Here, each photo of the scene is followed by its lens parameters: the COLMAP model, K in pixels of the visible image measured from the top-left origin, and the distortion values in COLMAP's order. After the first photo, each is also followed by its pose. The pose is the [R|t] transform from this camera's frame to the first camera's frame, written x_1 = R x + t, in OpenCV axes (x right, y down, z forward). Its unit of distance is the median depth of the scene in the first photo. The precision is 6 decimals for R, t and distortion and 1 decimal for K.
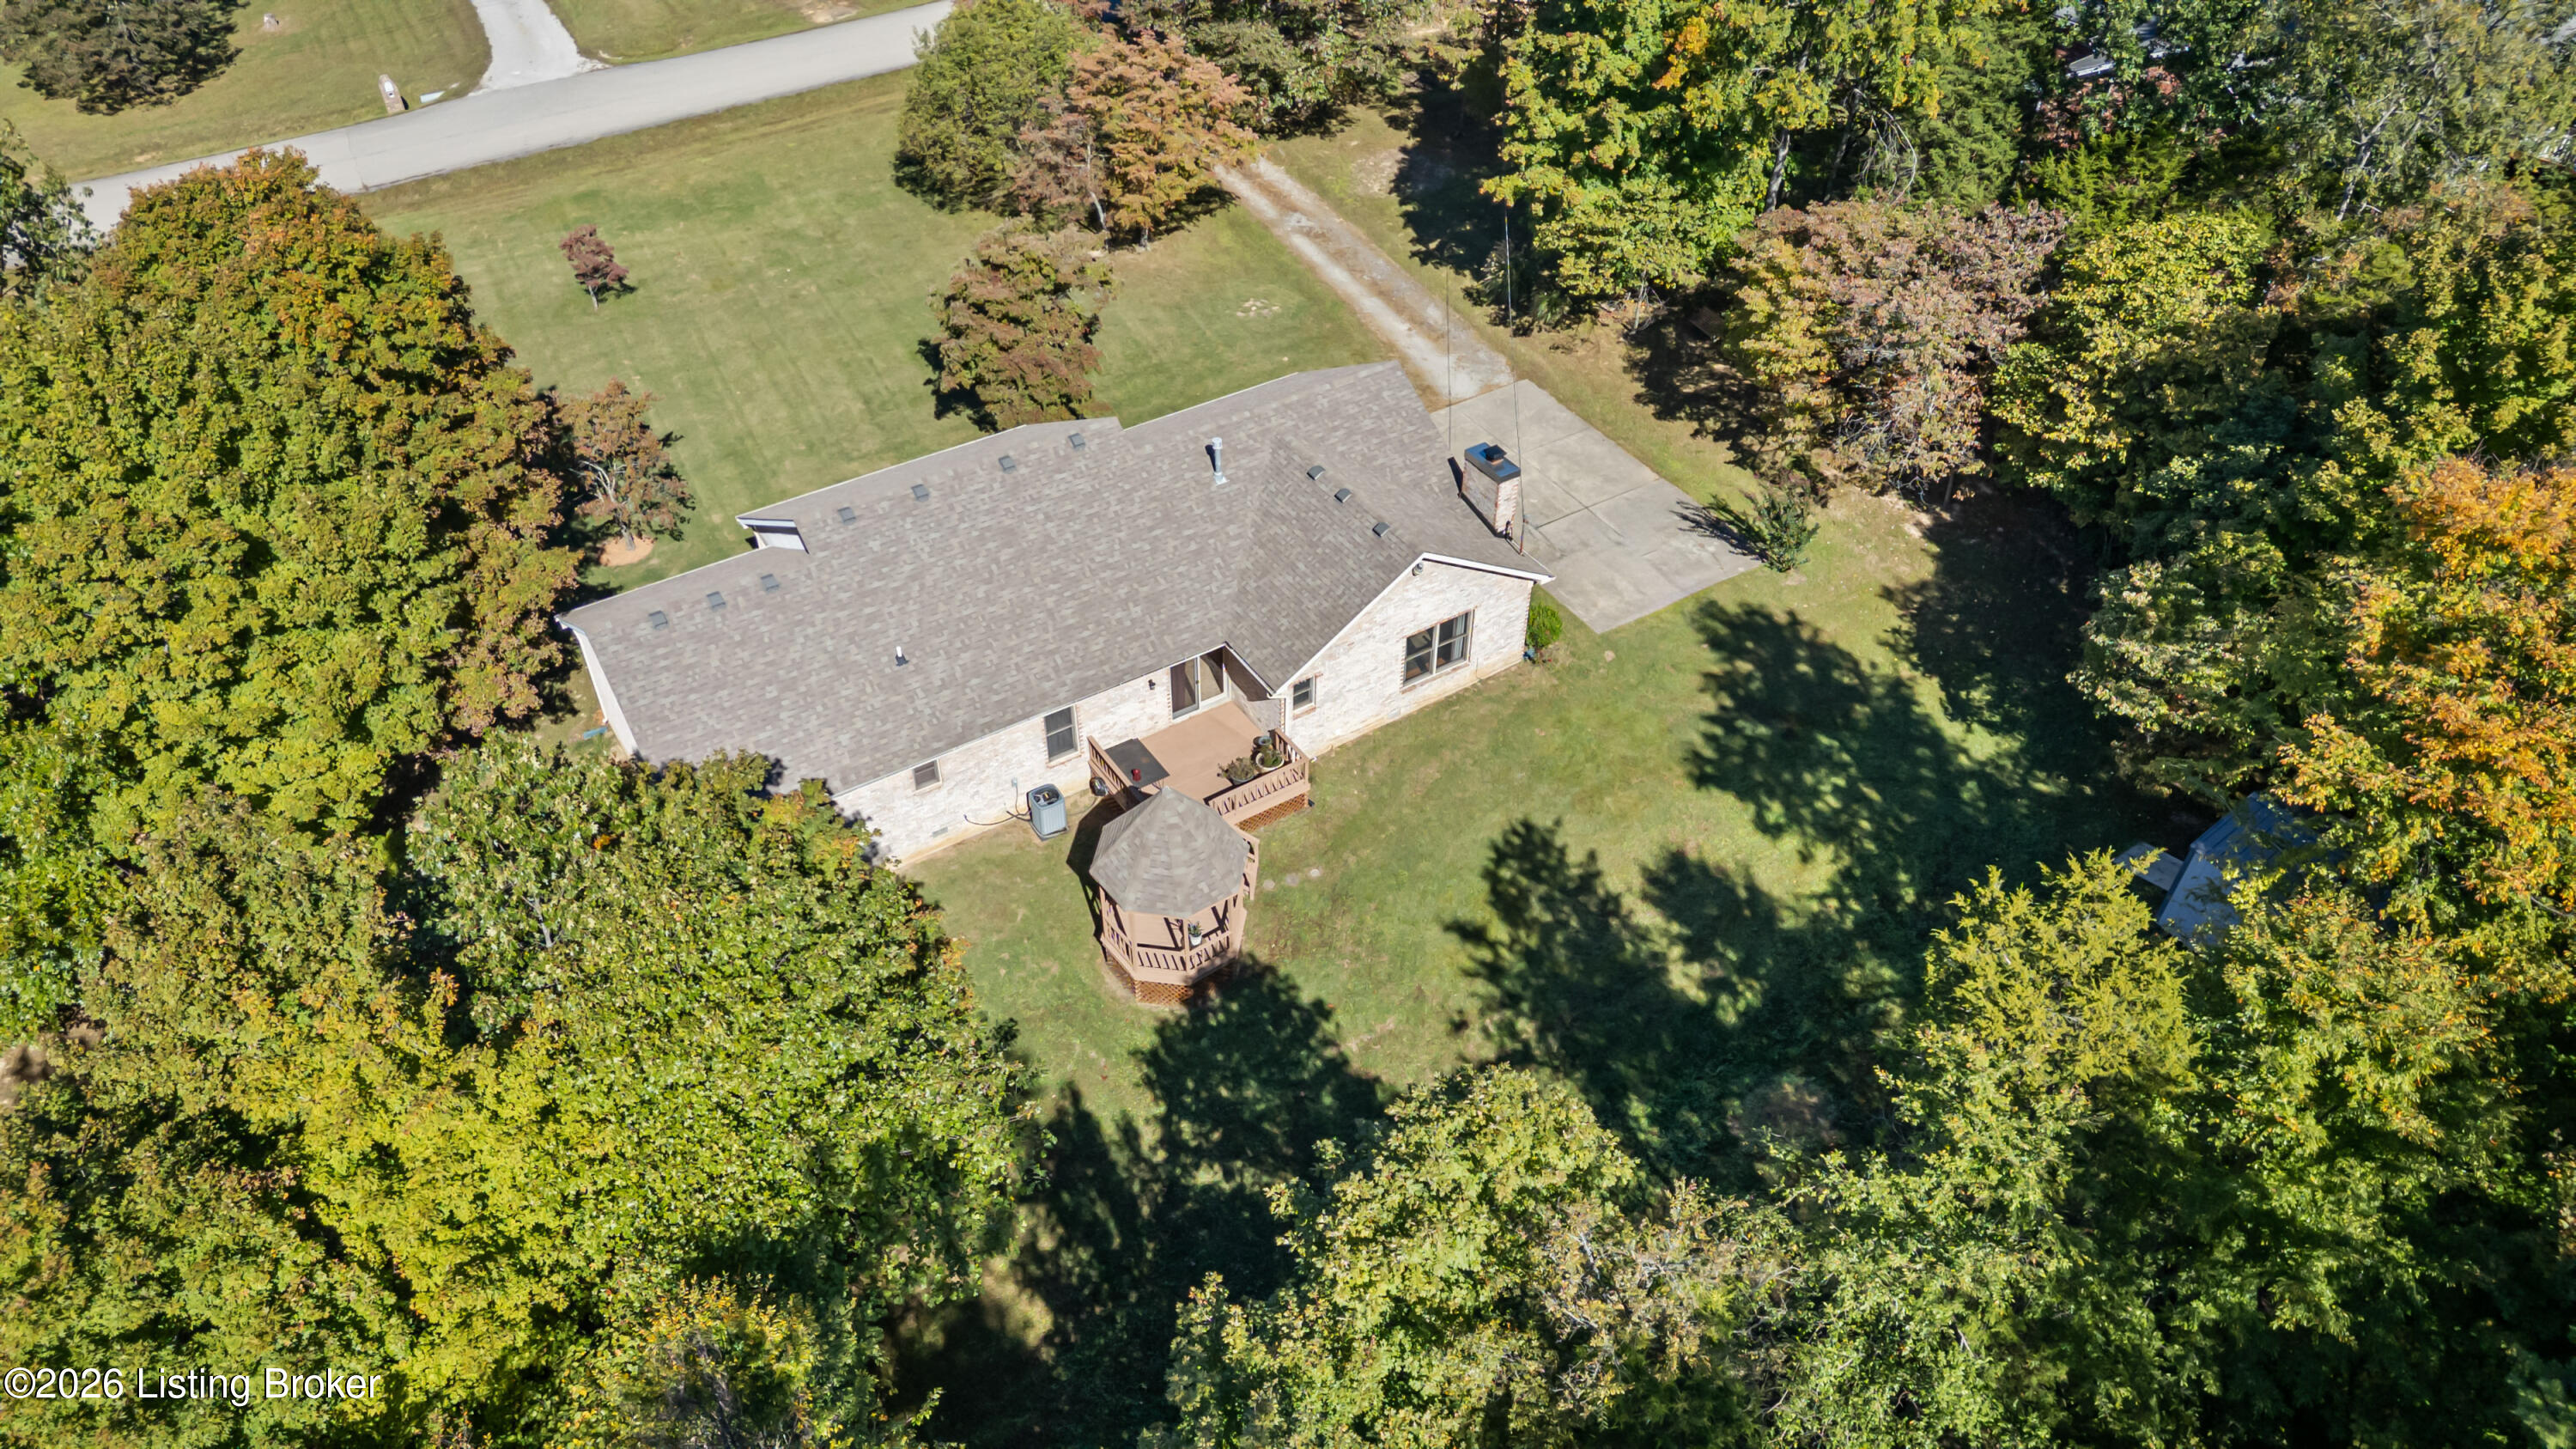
lens RADIAL K [[1850.5, 0, 1288.0], [0, 1850.5, 724.5], [0, 0, 1]] dist [0.111545, -0.131316]
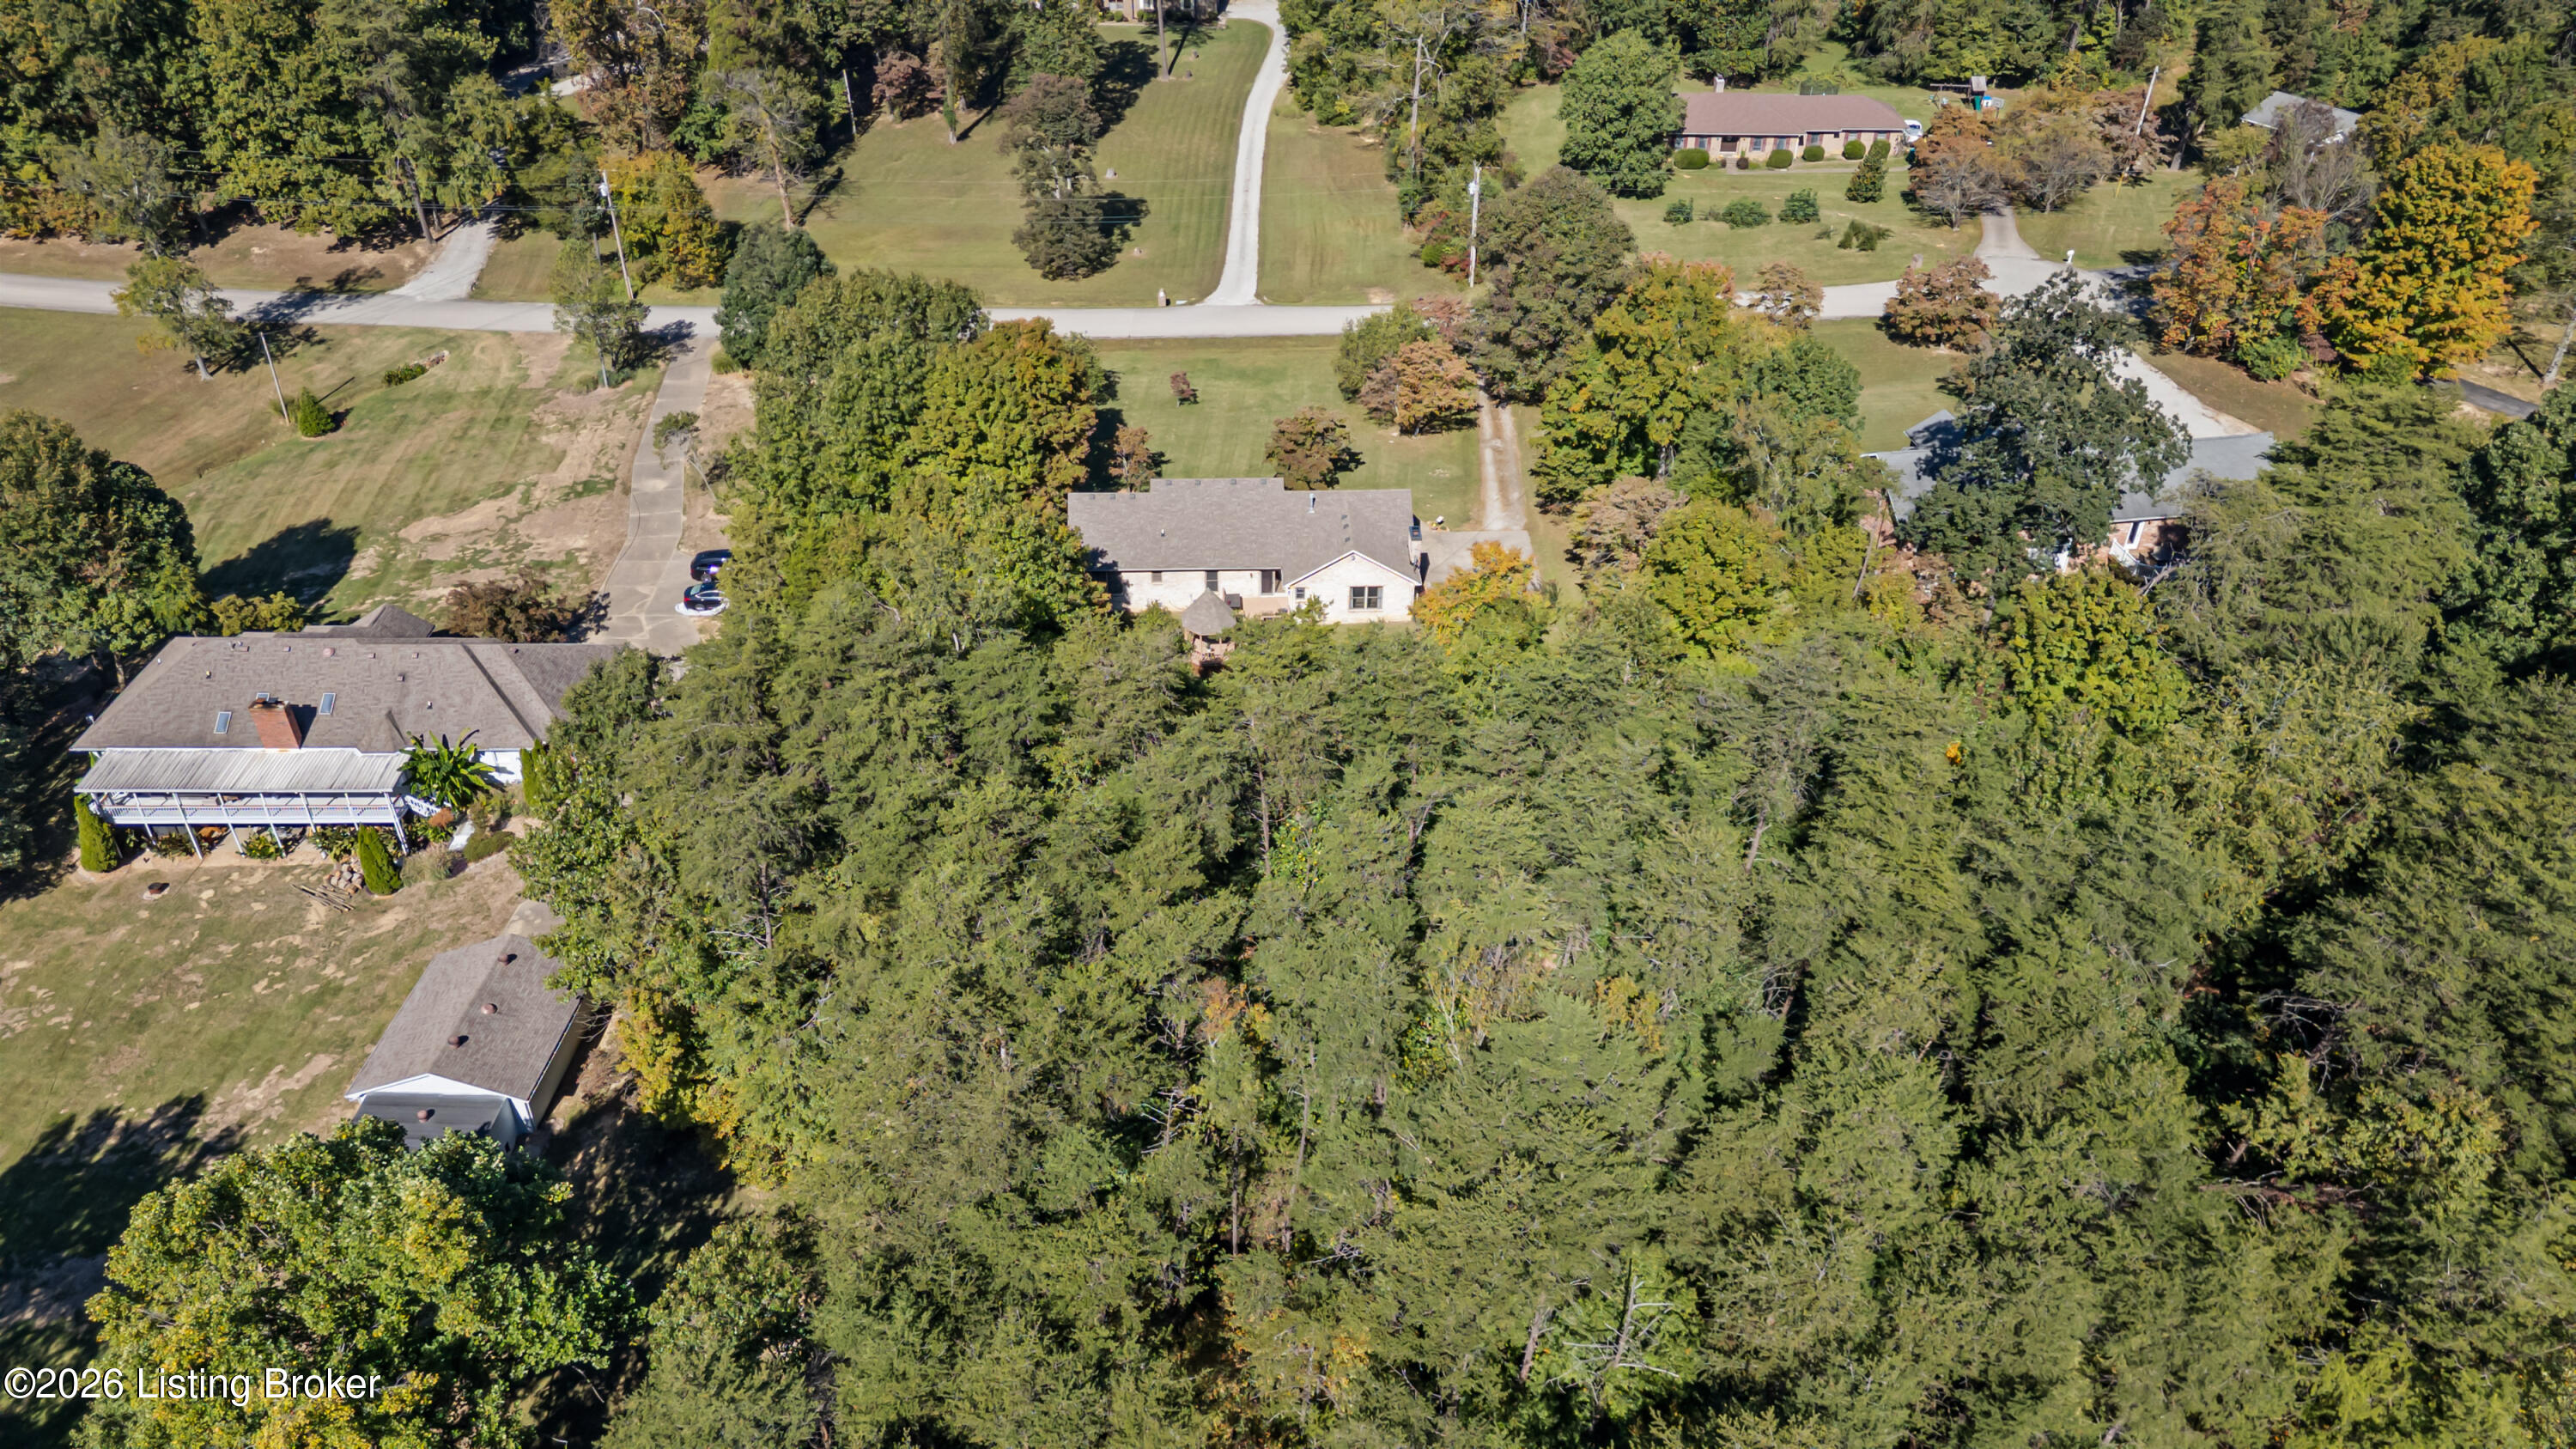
lens RADIAL K [[1850.5, 0, 1288.0], [0, 1850.5, 724.5], [0, 0, 1]] dist [0.111545, -0.131316]
pose [[0.864518, 0.293370, -0.408097, 1.099526], [-0.339571, 0.939554, -0.043933, 0.273495], [0.370541, 0.176559, 0.911881, -1.311626]]
